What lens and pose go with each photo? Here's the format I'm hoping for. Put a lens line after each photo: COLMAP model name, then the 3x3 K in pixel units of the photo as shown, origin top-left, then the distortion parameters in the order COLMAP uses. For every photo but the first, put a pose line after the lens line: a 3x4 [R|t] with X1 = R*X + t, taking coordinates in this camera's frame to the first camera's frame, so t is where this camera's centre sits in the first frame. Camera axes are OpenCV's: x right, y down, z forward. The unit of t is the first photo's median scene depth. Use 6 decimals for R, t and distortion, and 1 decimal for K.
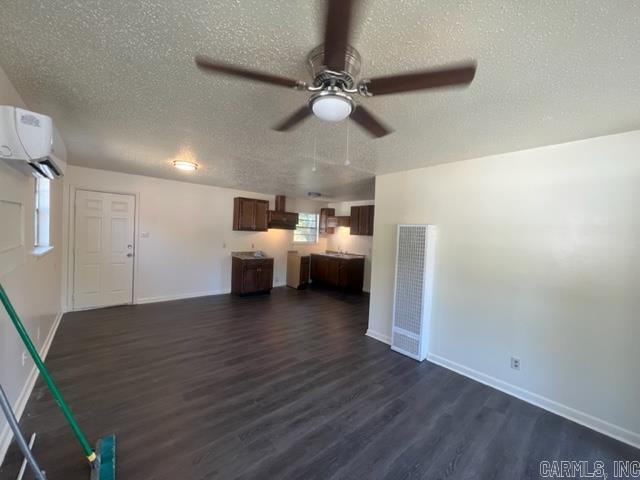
lens RADIAL K [[255.3, 0, 320.0], [0, 255.3, 239.0], [0, 0, 1]] dist [0.002104, 0.000079]
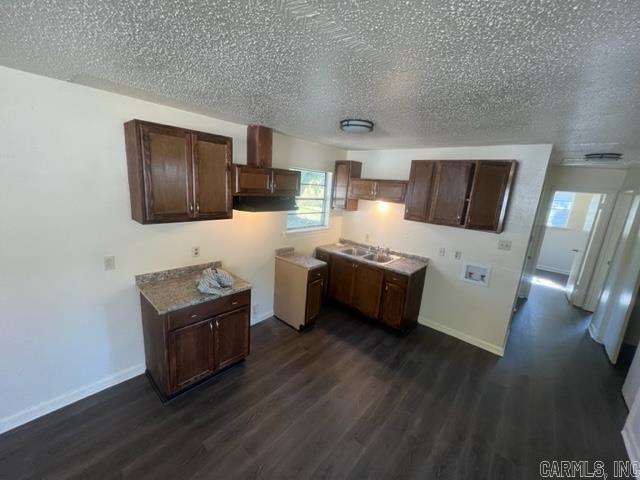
lens RADIAL K [[255.3, 0, 320.3], [0, 255.3, 241.7], [0, 0, 1]] dist [0.002104, 0.000079]
pose [[0.990238, -0.005756, 0.139270, -0.115583], [-0.022780, 0.979031, 0.202434, -0.073163], [-0.137515, -0.203630, 0.969342, 0.545229]]
